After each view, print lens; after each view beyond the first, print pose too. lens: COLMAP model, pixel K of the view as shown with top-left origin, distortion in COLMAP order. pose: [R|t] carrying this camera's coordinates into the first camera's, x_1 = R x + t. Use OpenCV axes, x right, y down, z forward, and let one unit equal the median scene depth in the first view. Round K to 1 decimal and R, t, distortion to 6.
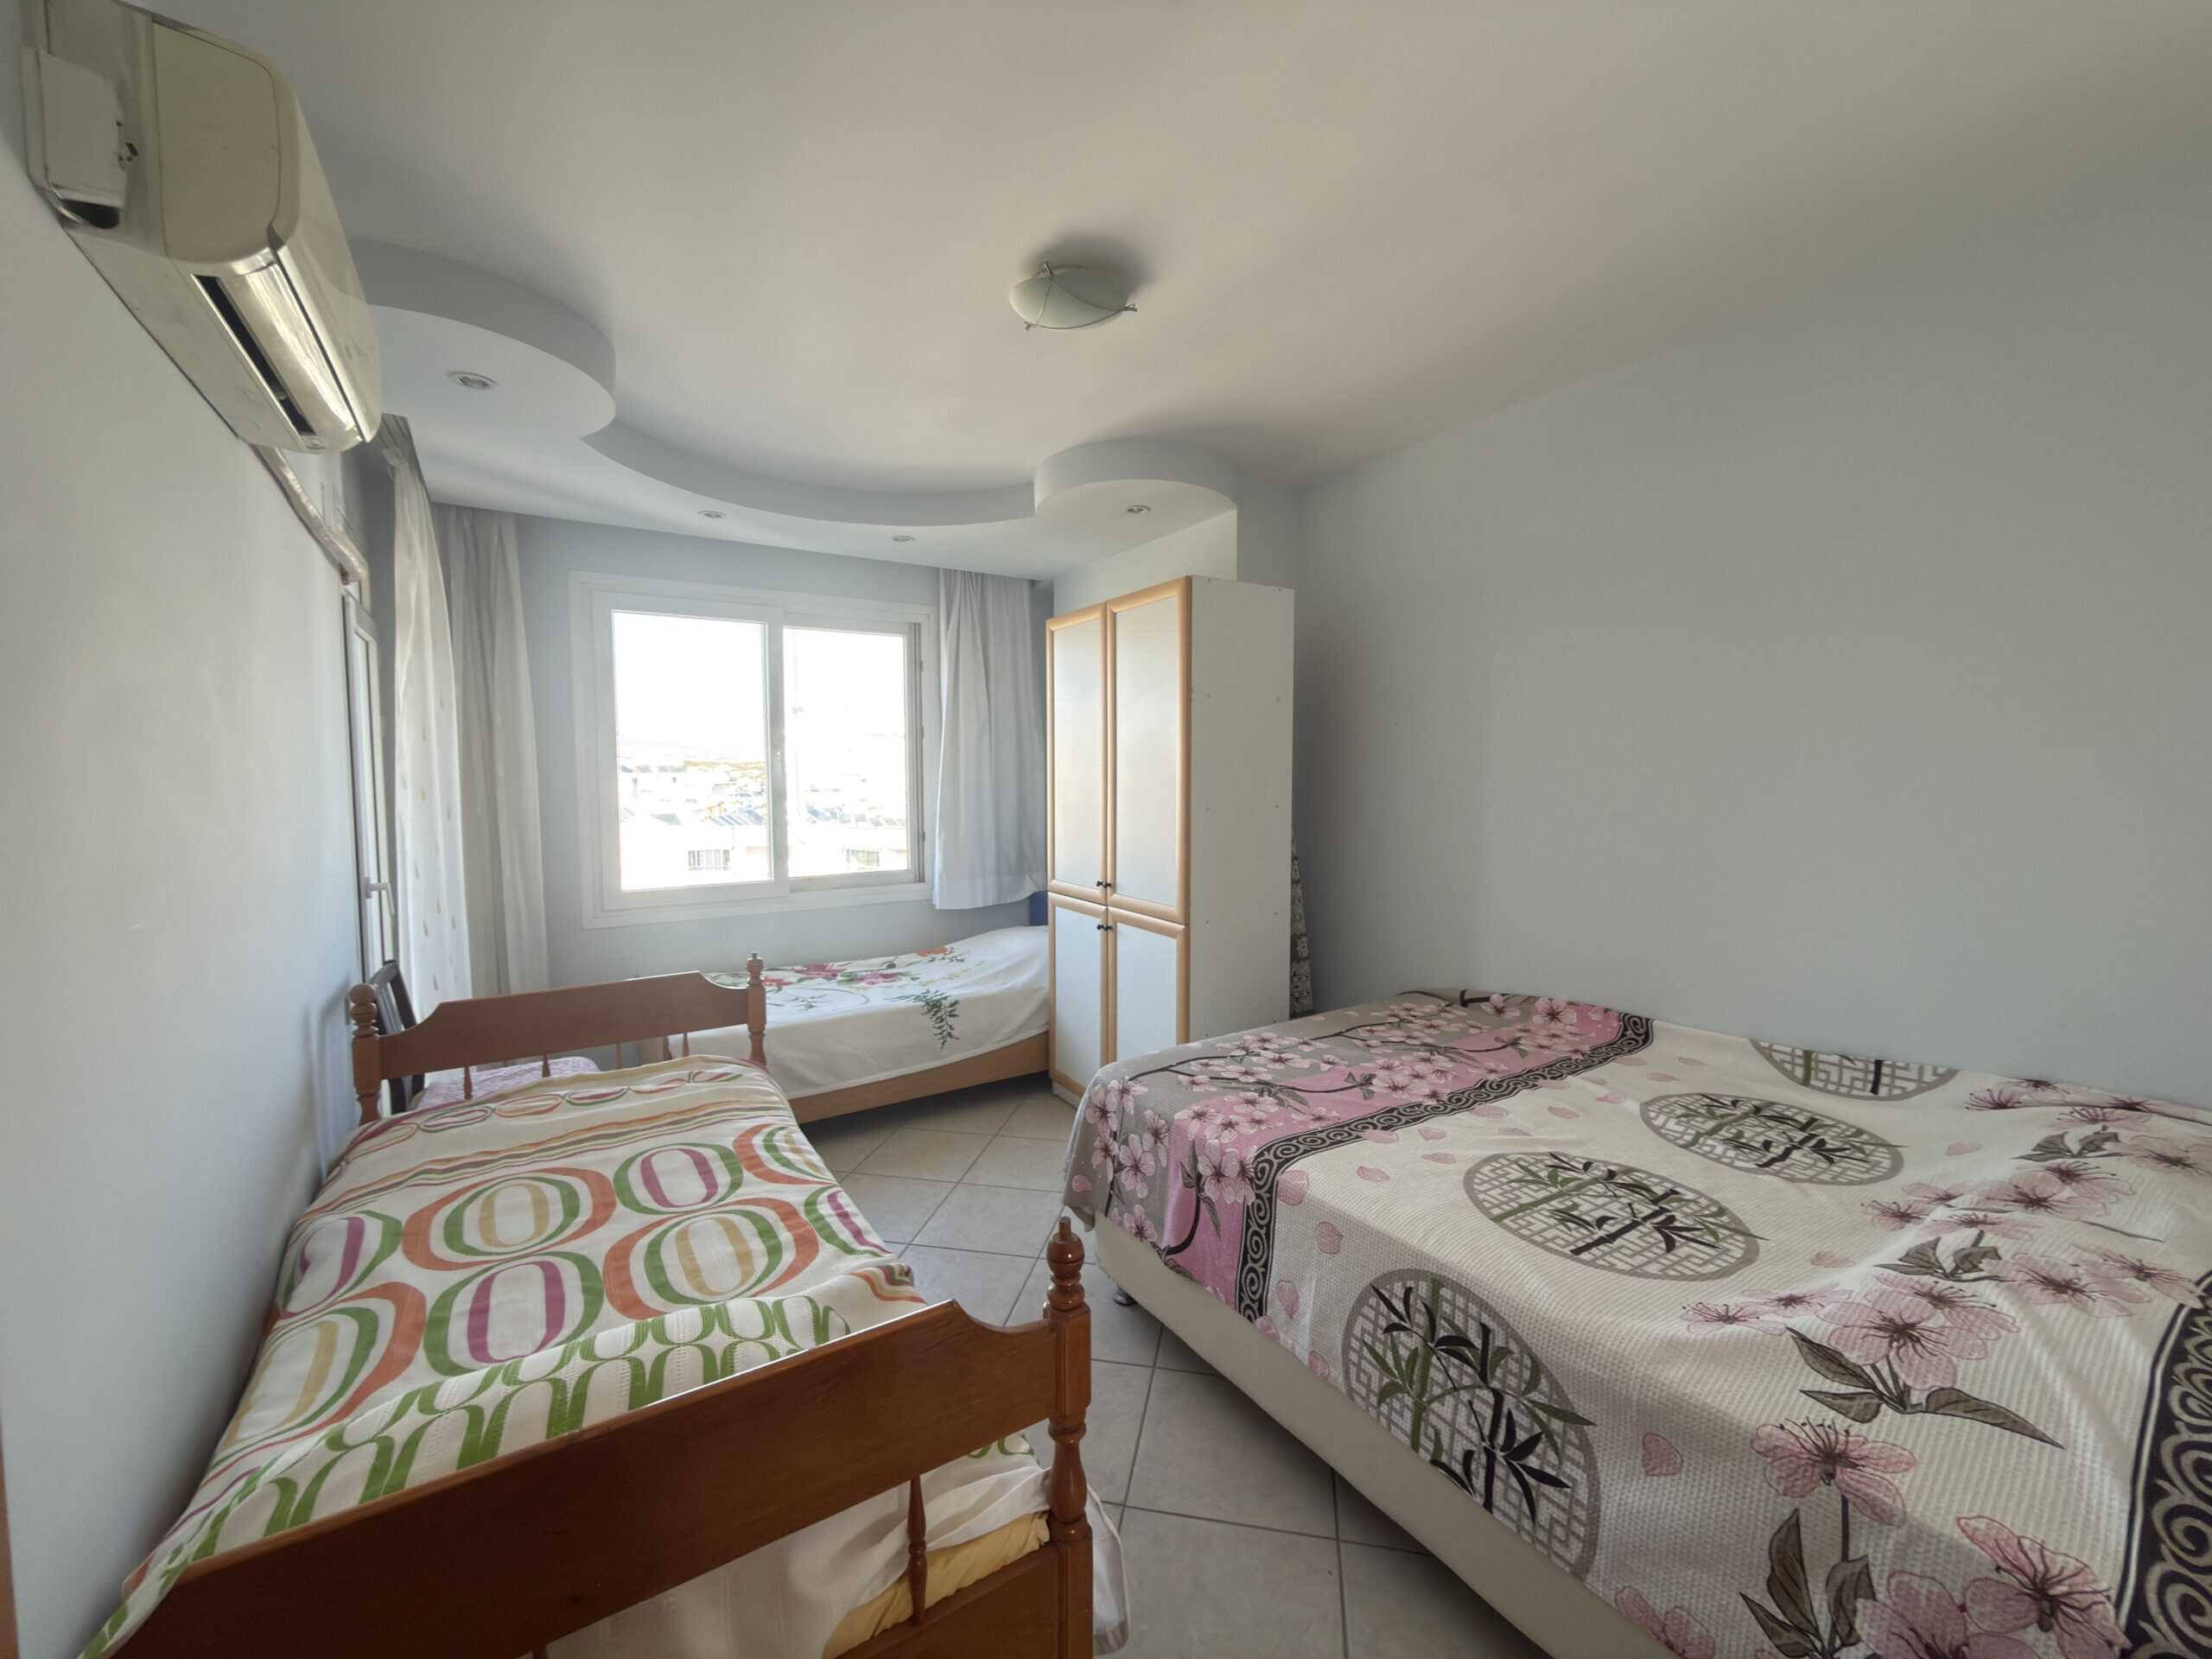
lens RADIAL K [[885.8, 0, 1106.0], [0, 885.8, 829.5], [0, 0, 1]] dist [-0.000641, -0.000058]
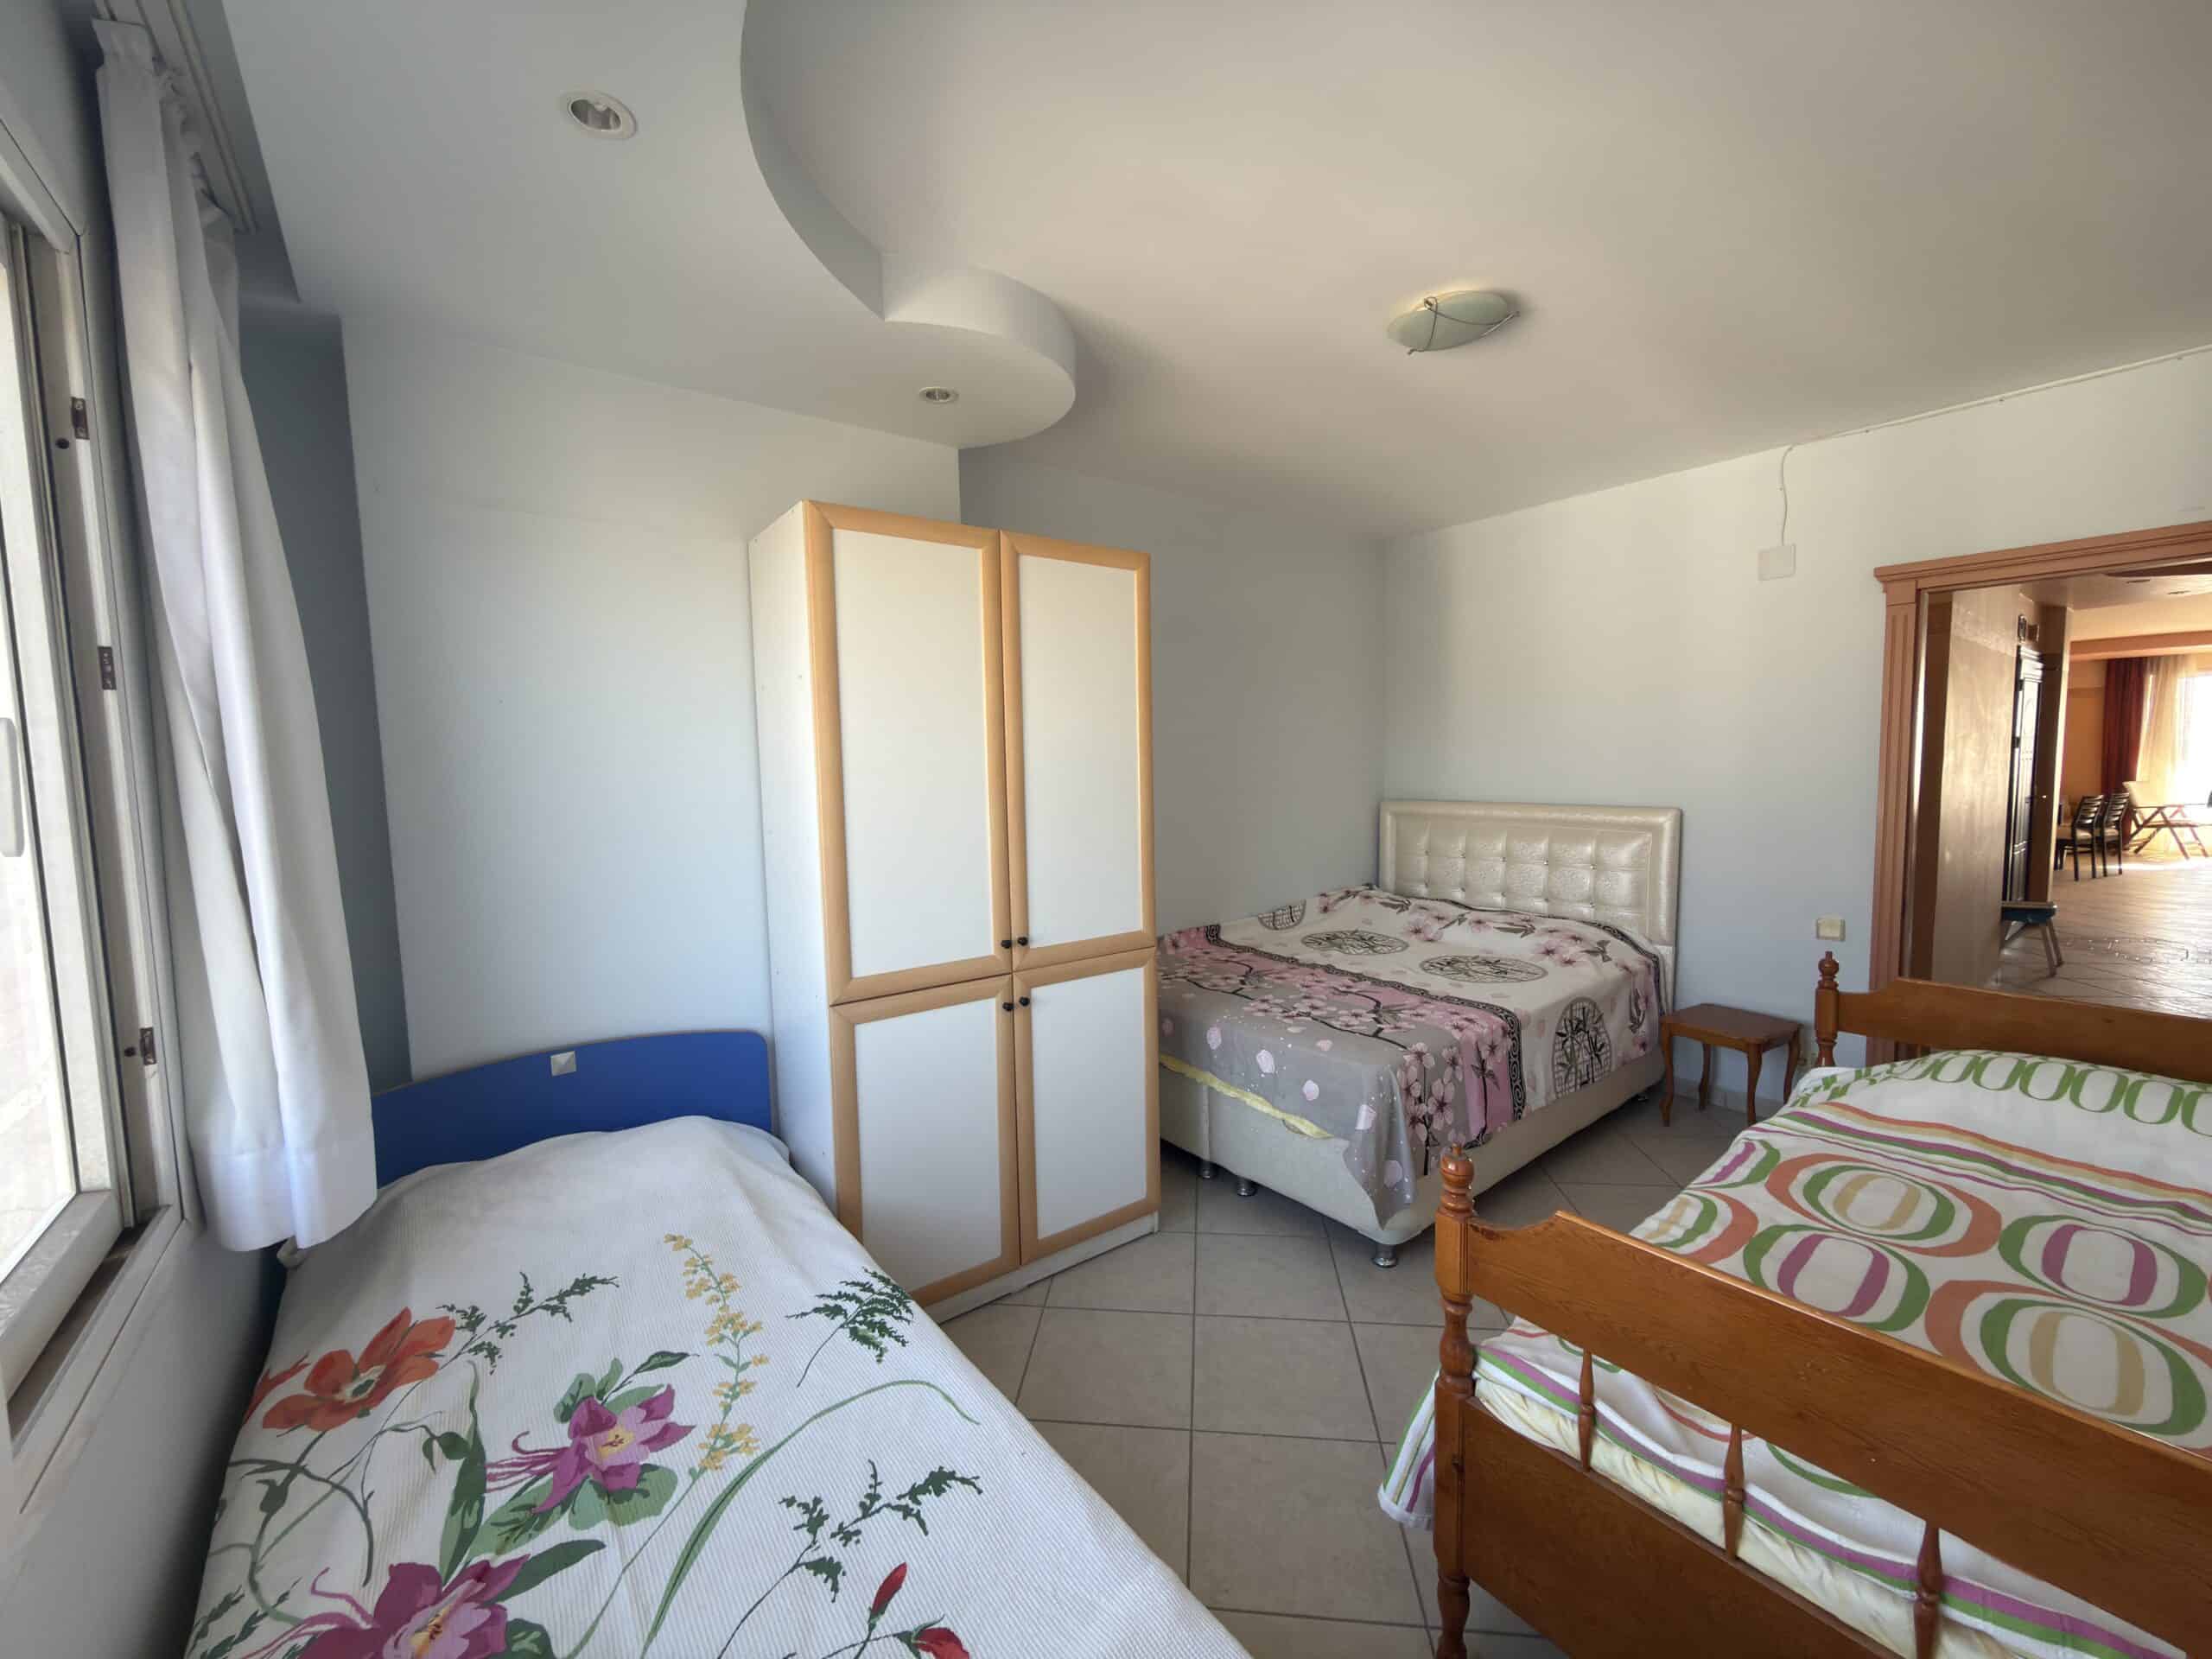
lens RADIAL K [[885.8, 0, 1106.0], [0, 885.8, 829.5], [0, 0, 1]] dist [-0.000641, -0.000058]
pose [[-0.094268, -0.074332, 0.992768, -1.037973], [0.088857, 0.992600, 0.082757, -0.115587], [-0.991574, 0.096015, -0.086966, 1.473013]]
